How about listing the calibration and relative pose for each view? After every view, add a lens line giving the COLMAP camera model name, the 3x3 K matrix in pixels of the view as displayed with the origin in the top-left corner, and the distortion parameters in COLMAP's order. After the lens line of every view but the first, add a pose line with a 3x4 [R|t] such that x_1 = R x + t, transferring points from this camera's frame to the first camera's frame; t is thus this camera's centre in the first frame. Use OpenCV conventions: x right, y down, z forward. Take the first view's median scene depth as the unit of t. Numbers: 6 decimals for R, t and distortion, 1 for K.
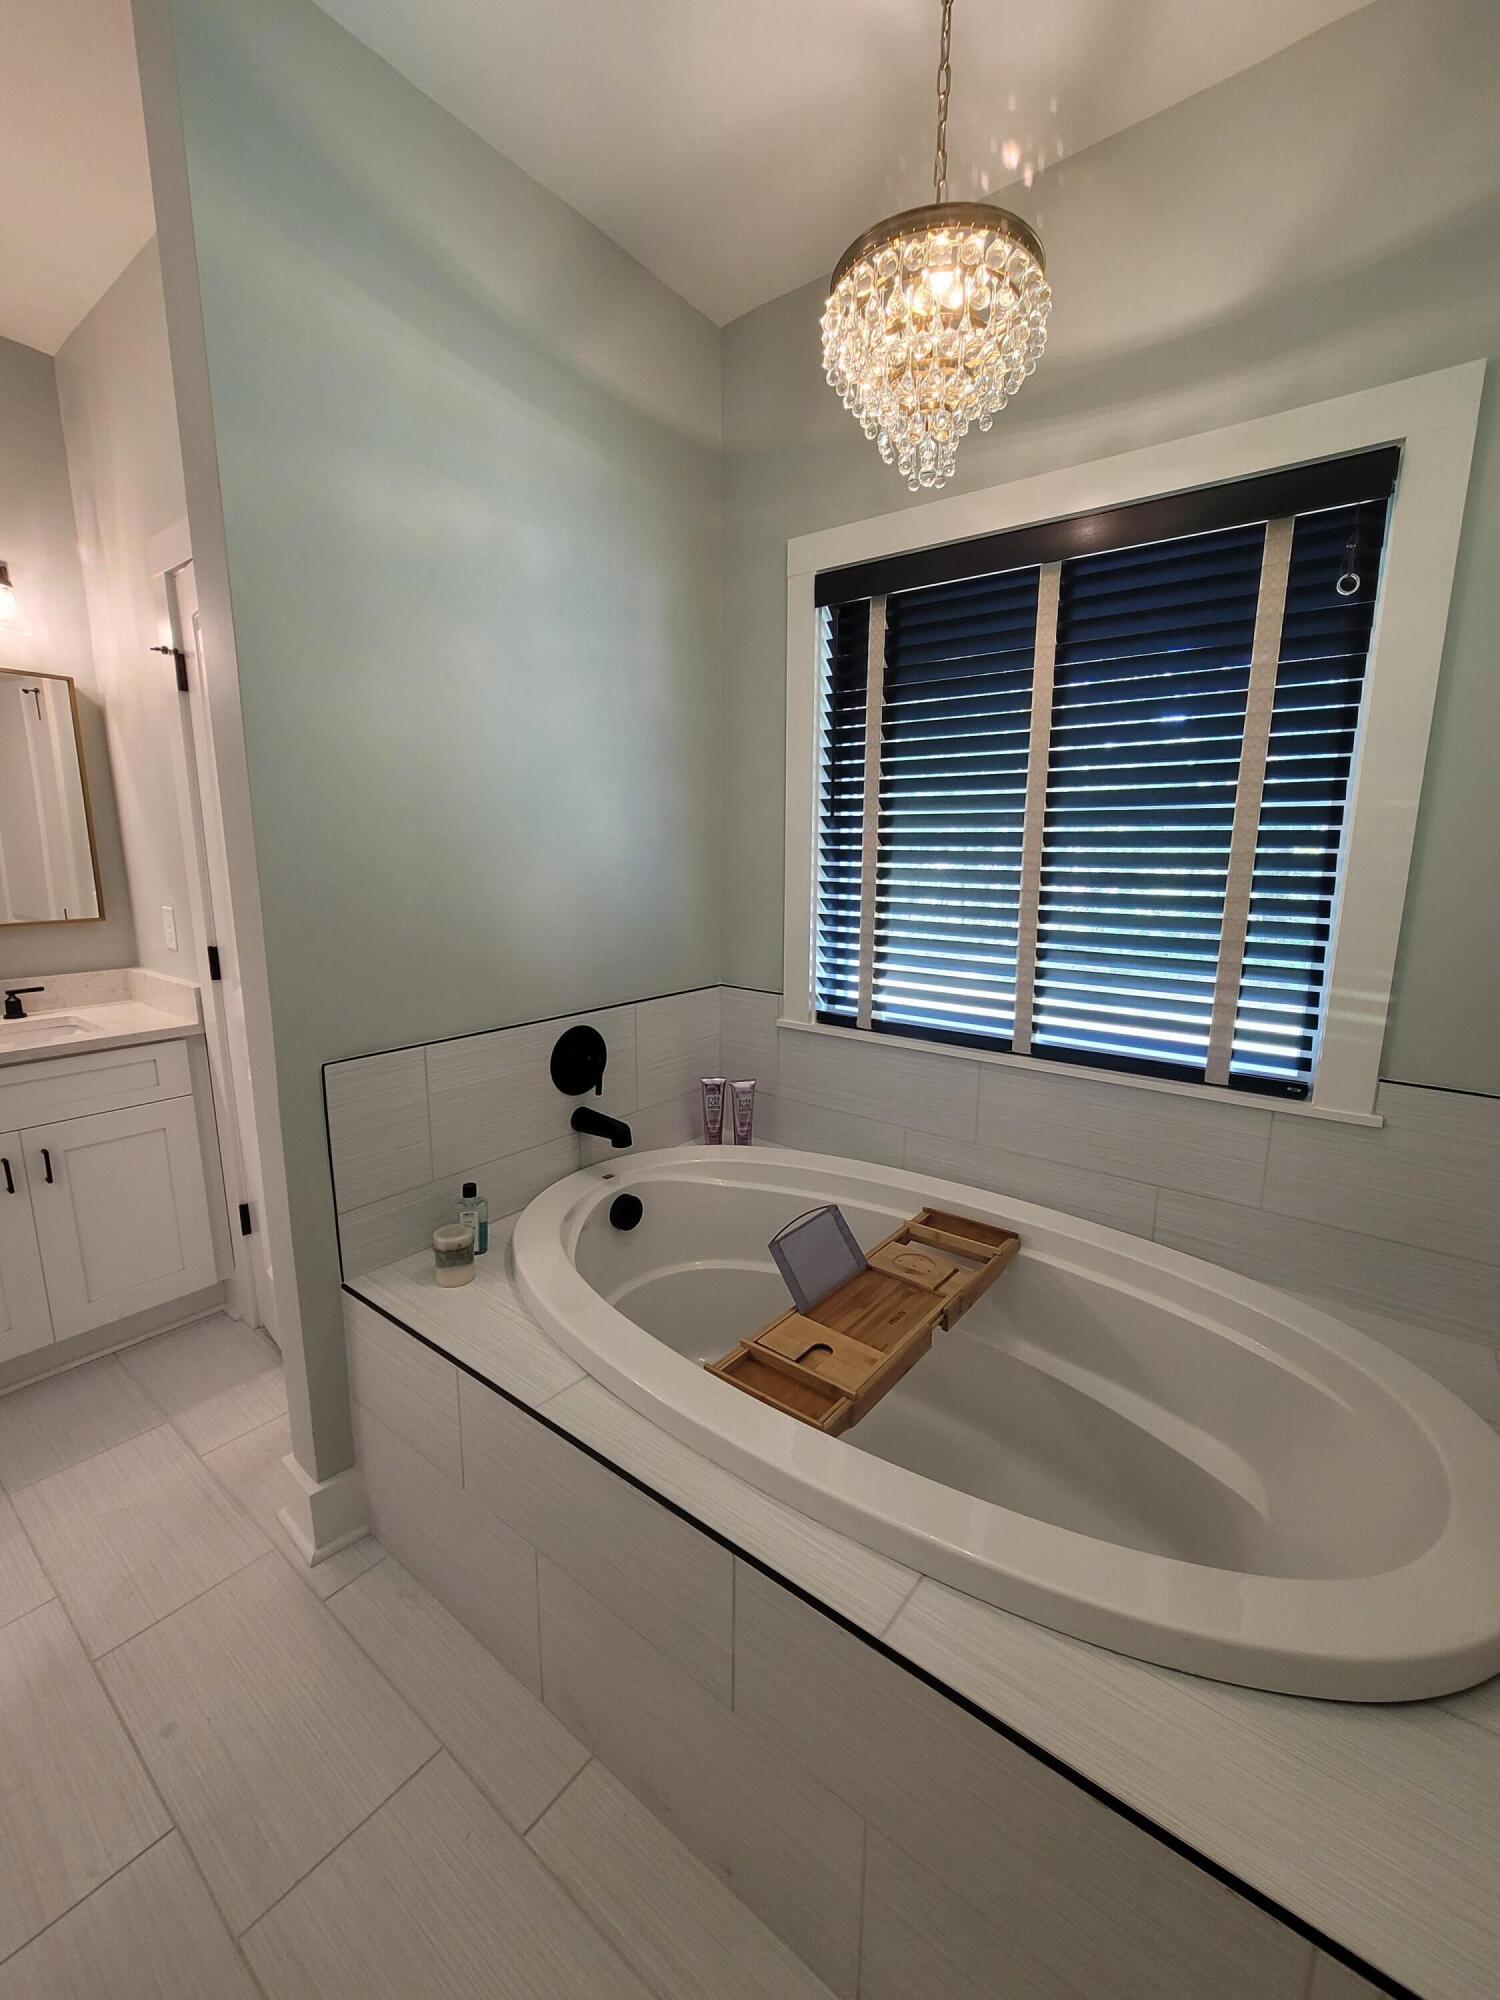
lens RADIAL K [[813.5, 0, 761.6], [0, 813.5, 1001.8], [0, 0, 1]] dist [-0.002858, -0.000991]
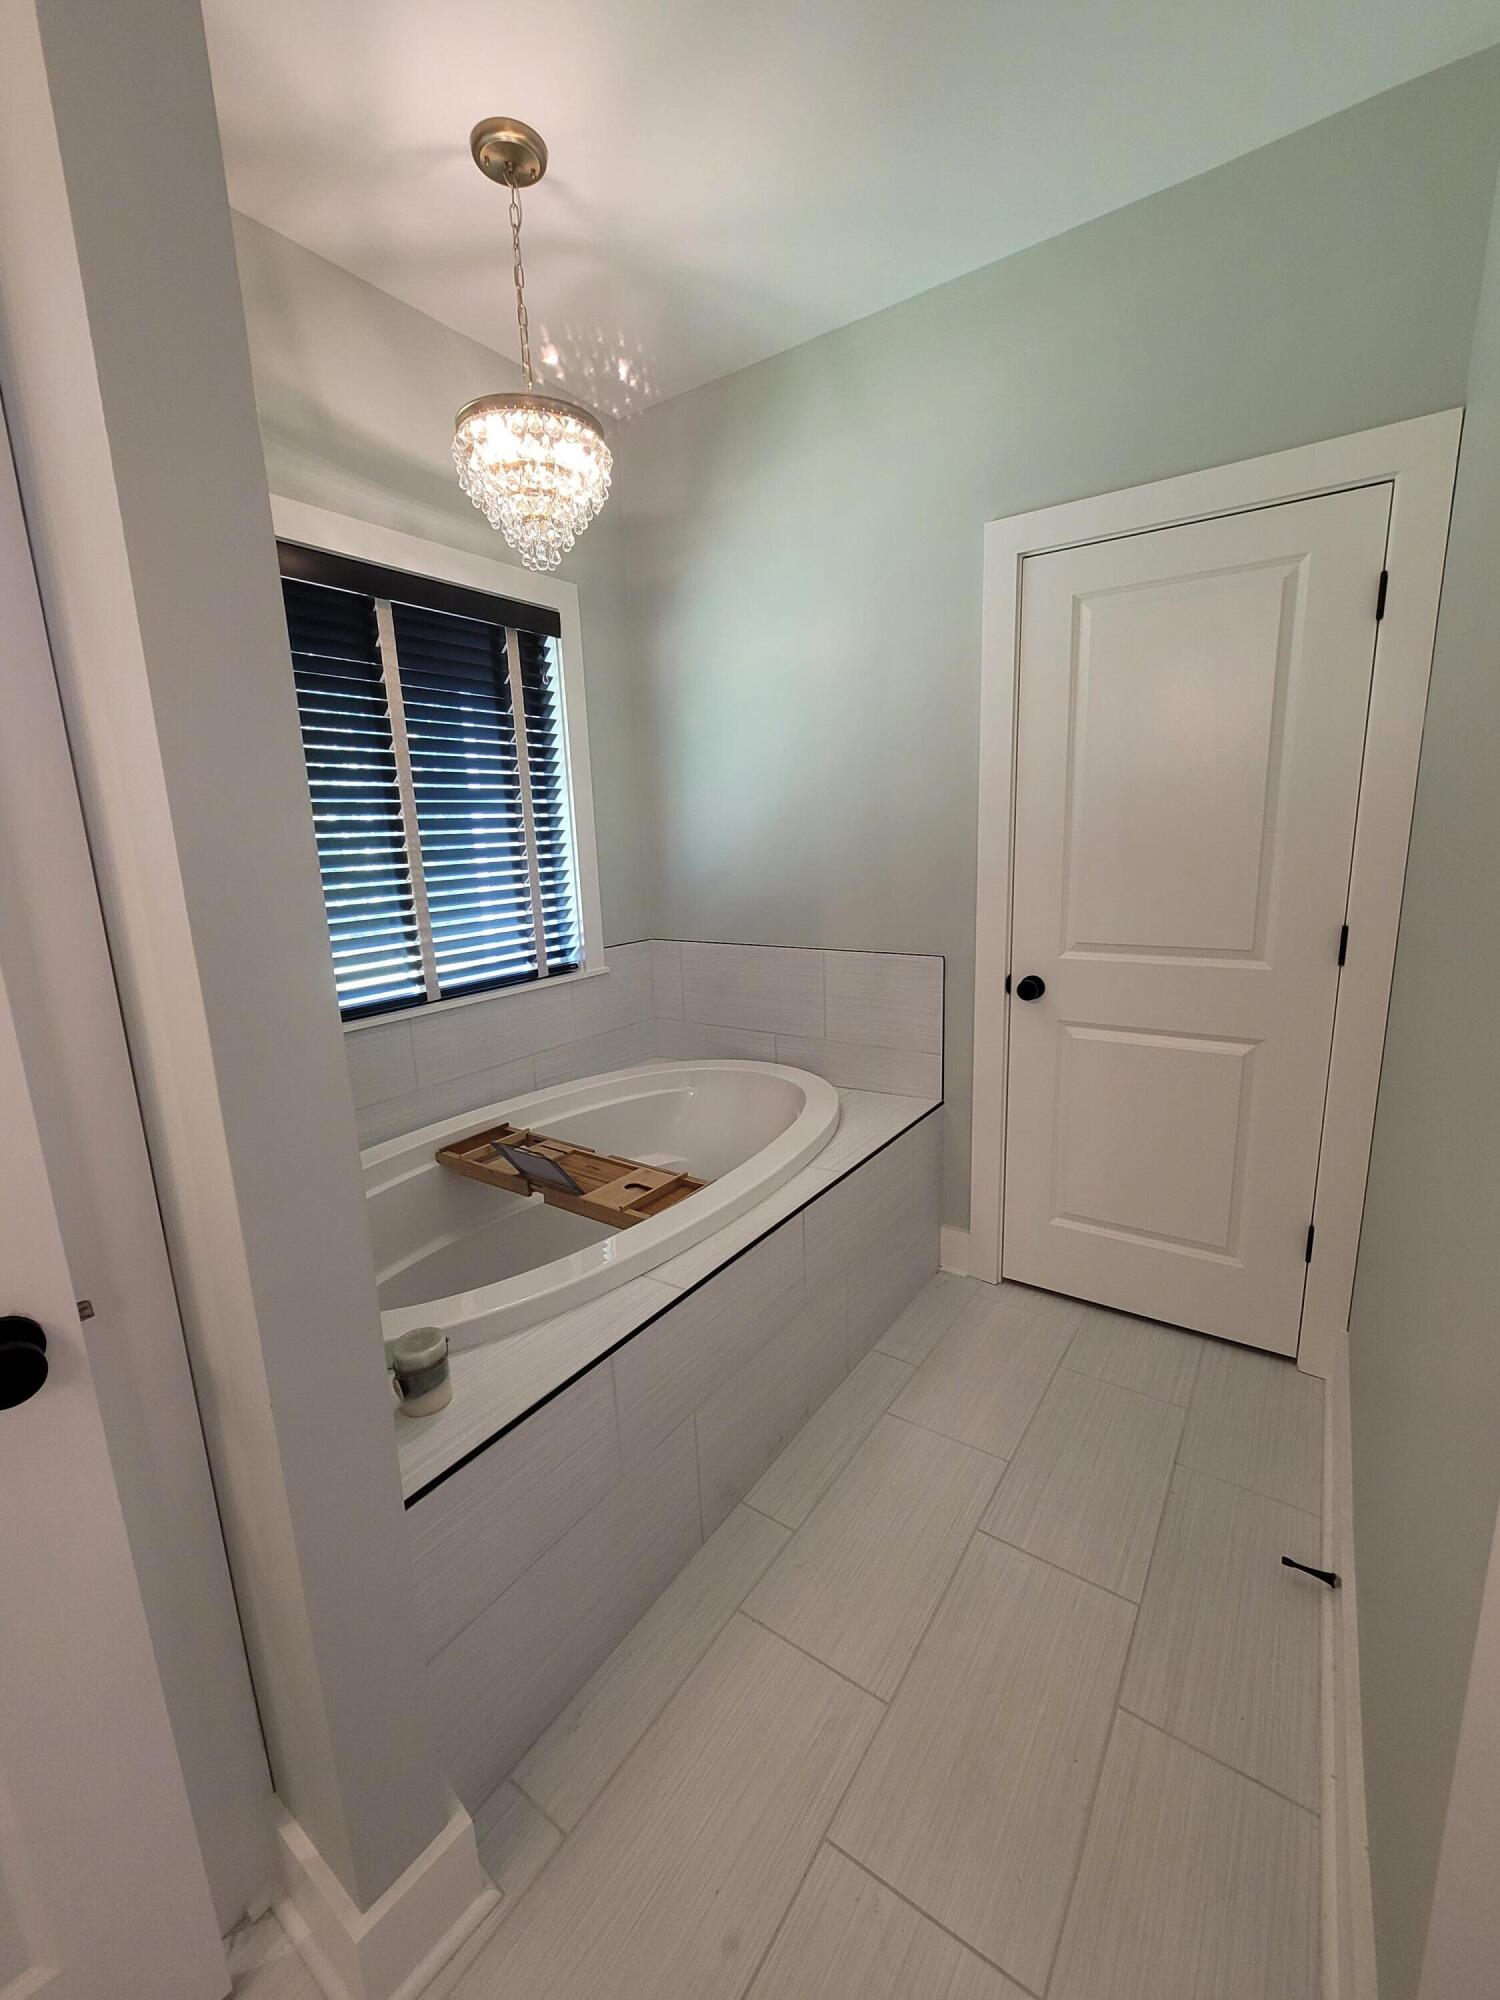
lens RADIAL K [[813.5, 0, 760.3], [0, 813.5, 997.5], [0, 0, 1]] dist [-0.002858, -0.000991]
pose [[-0.046840, -0.211848, 0.976180, -1.066940], [0.215259, 0.952151, 0.216962, -0.119102], [-0.975433, 0.220294, 0.001003, 0.616614]]
